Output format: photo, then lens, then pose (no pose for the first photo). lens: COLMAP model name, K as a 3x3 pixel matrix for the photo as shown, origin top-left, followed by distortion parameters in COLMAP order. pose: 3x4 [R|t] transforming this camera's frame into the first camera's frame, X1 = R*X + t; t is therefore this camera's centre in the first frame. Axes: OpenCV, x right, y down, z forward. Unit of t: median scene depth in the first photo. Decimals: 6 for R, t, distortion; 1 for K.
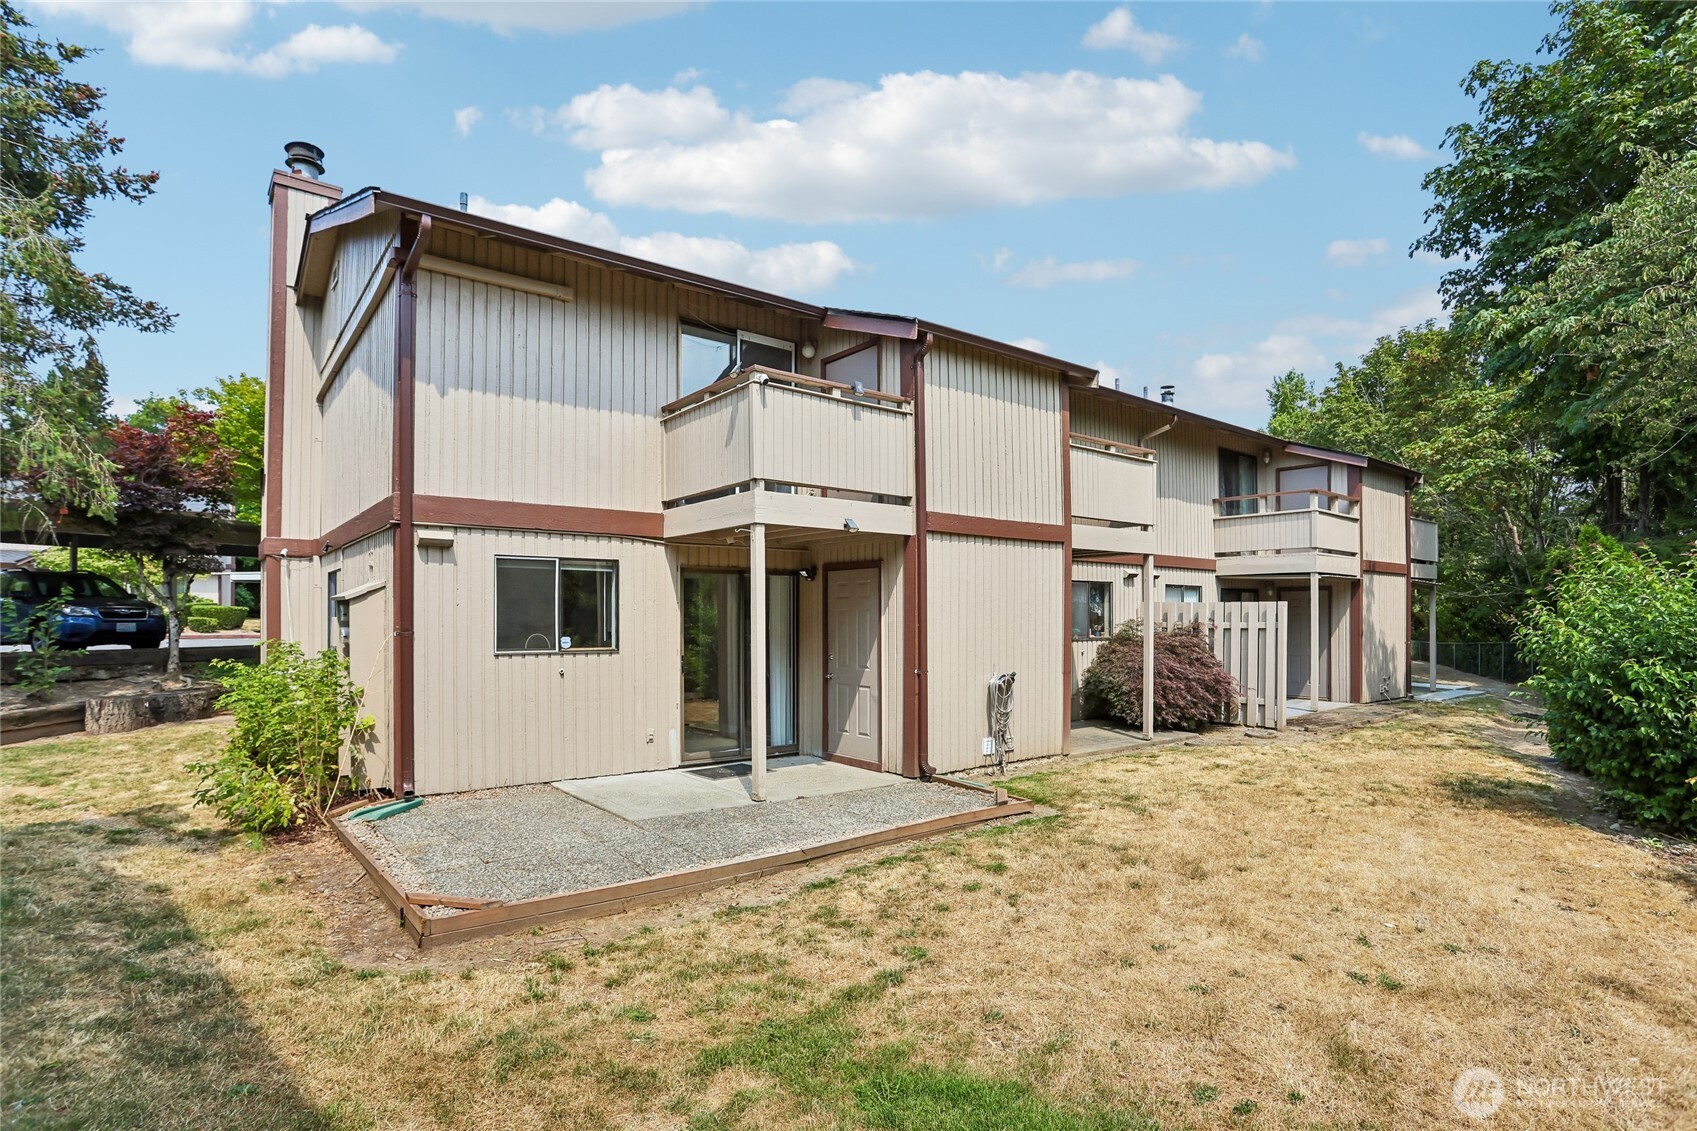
lens RADIAL K [[868.1, 0, 841.7], [0, 868.1, 613.5], [0, 0, 1]] dist [-0.044438, 0.001344]
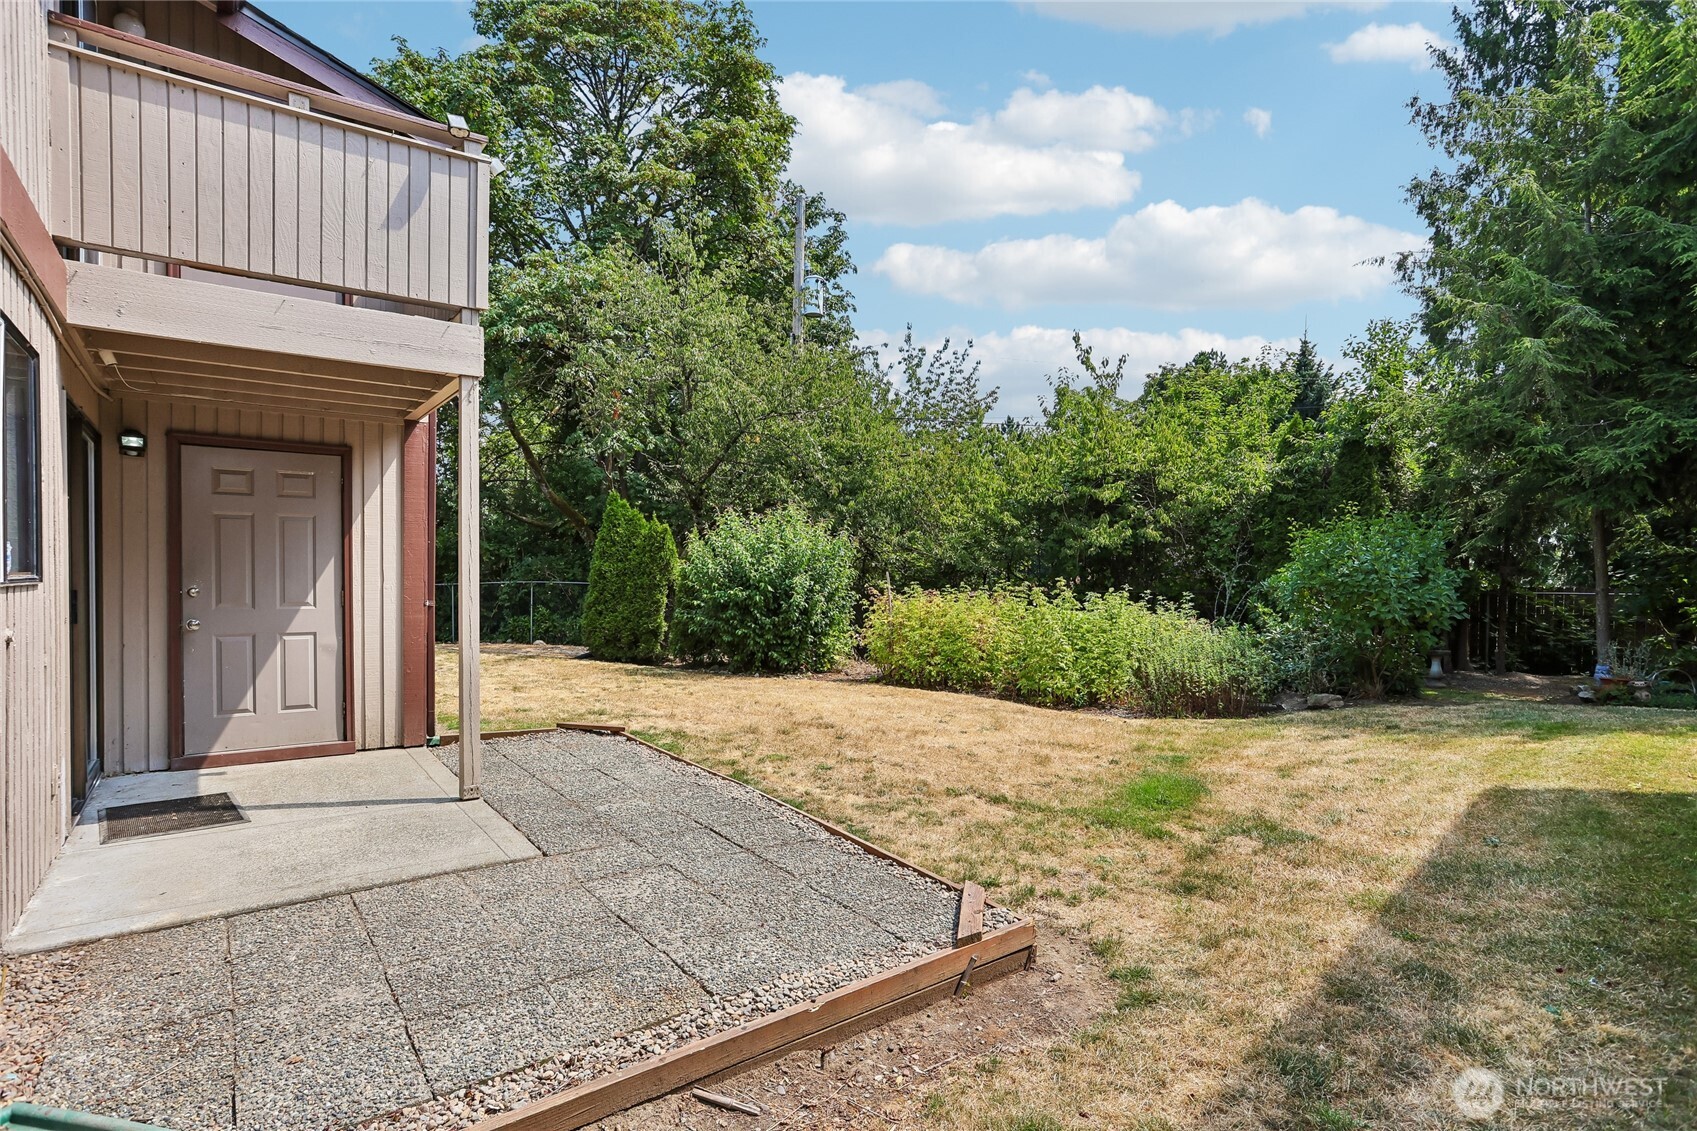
lens RADIAL K [[868.1, 0, 847.8], [0, 868.1, 577.0], [0, 0, 1]] dist [-0.044438, 0.001344]
pose [[-0.006971, -0.005448, 0.999961, -0.946471], [-0.016624, 0.999848, 0.005331, 0.048611], [-0.999838, -0.016586, -0.007061, 0.907689]]
